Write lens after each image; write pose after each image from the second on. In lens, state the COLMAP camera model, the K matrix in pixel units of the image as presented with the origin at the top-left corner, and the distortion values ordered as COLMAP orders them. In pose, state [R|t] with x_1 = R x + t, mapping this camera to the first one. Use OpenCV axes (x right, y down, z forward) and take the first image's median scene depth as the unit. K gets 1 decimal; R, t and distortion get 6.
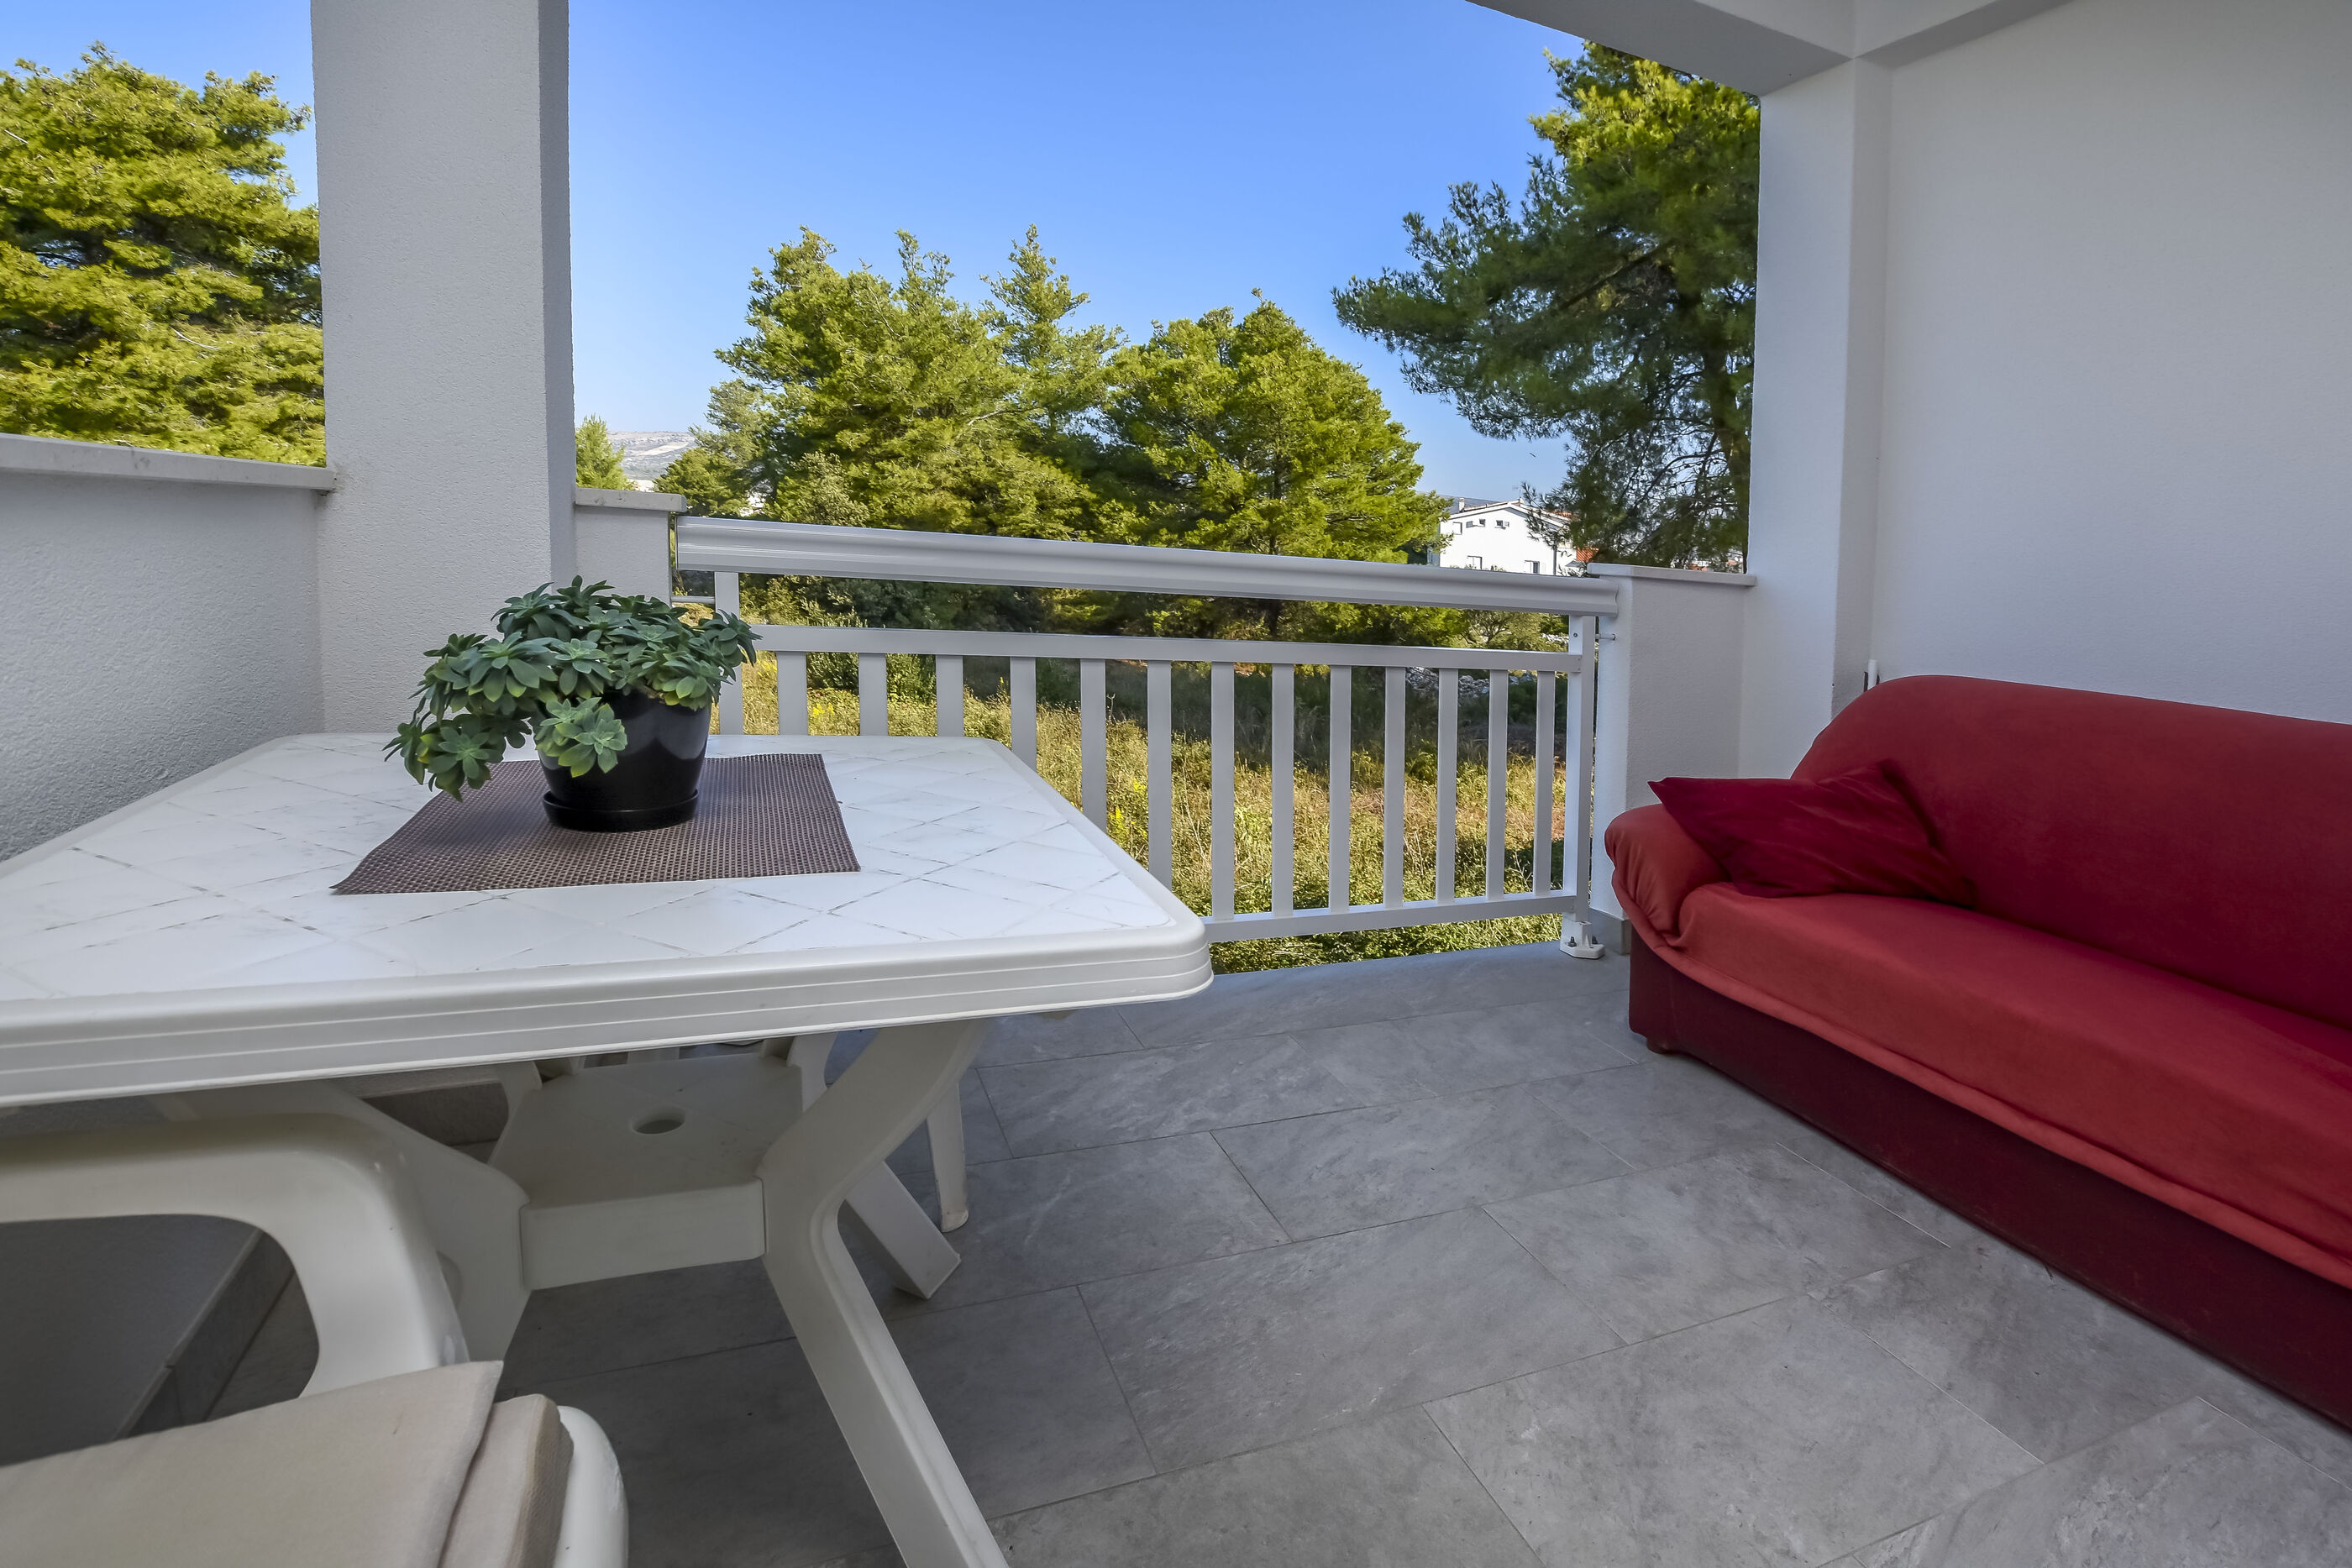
lens RADIAL K [[1065.8, 0, 1177.3], [0, 1065.8, 732.9], [0, 0, 1]] dist [-0.020766, 0.001457]
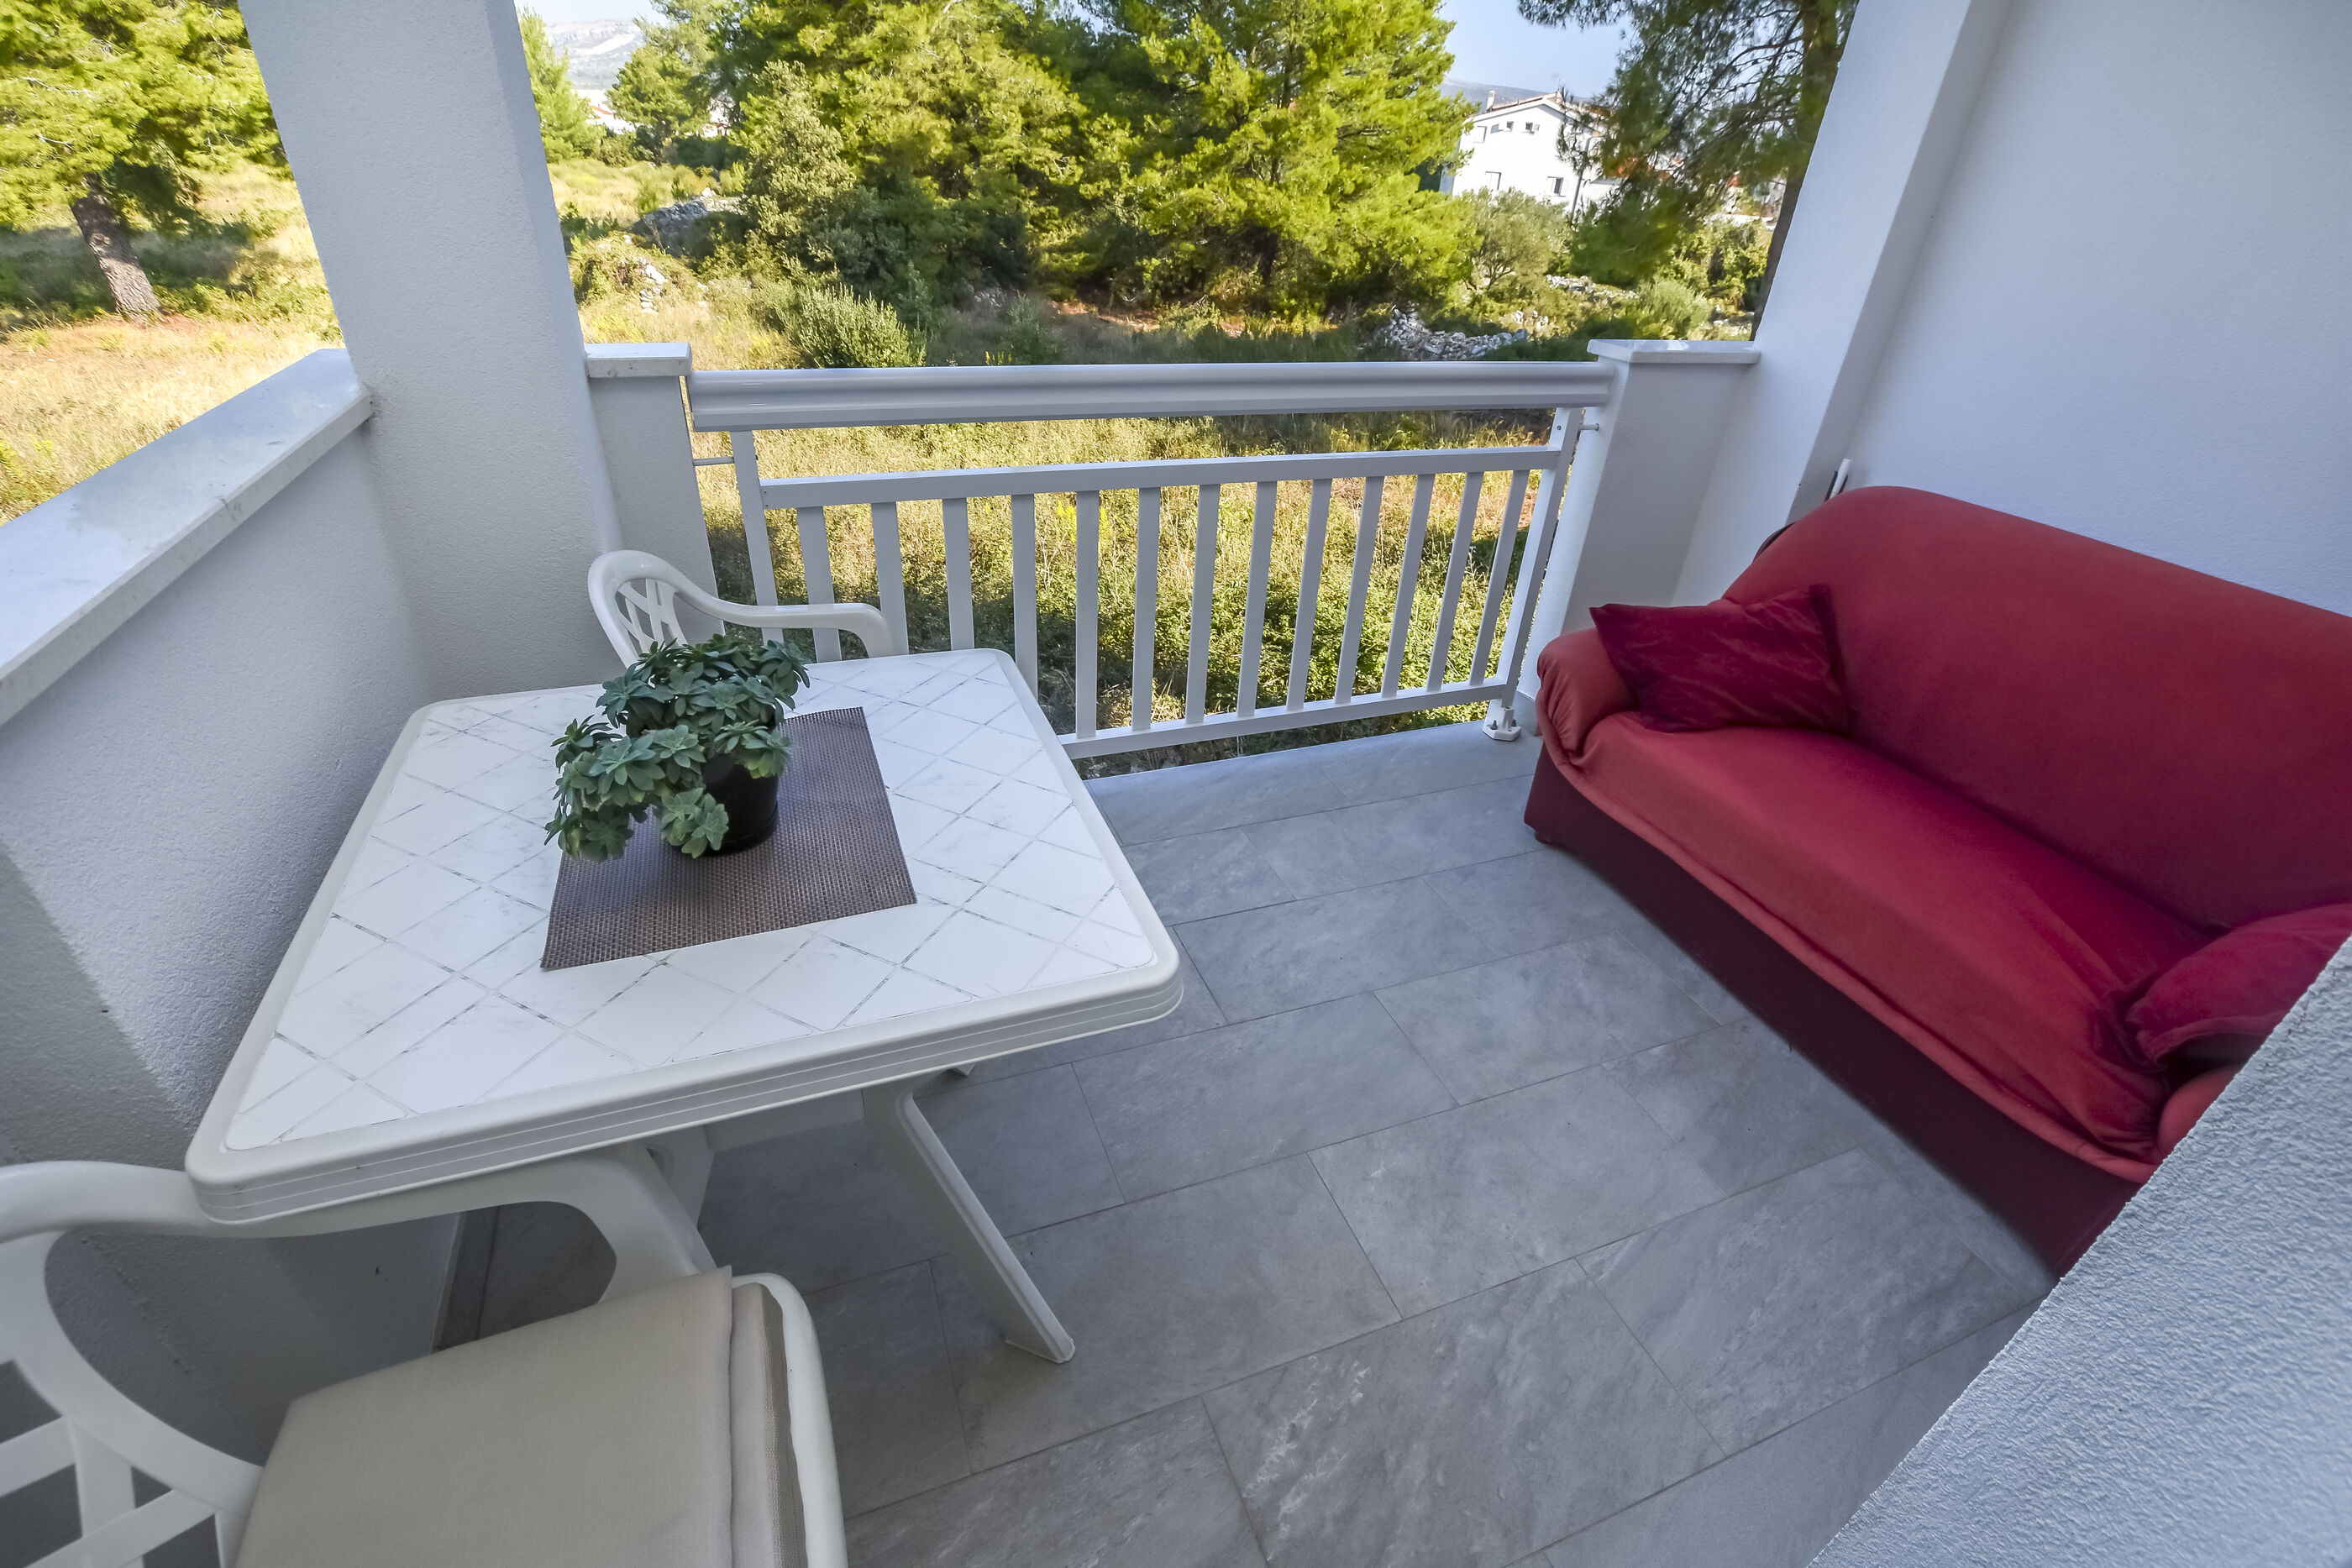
lens RADIAL K [[1009.1, 0, 1125.8], [0, 1009.1, 736.4], [0, 0, 1]] dist [-0.026978, 0.008396]
pose [[0.998789, 0.047827, -0.011526, -0.016104], [-0.038167, 0.901125, 0.431876, -0.250959], [0.031041, -0.430913, 0.901859, -0.006440]]
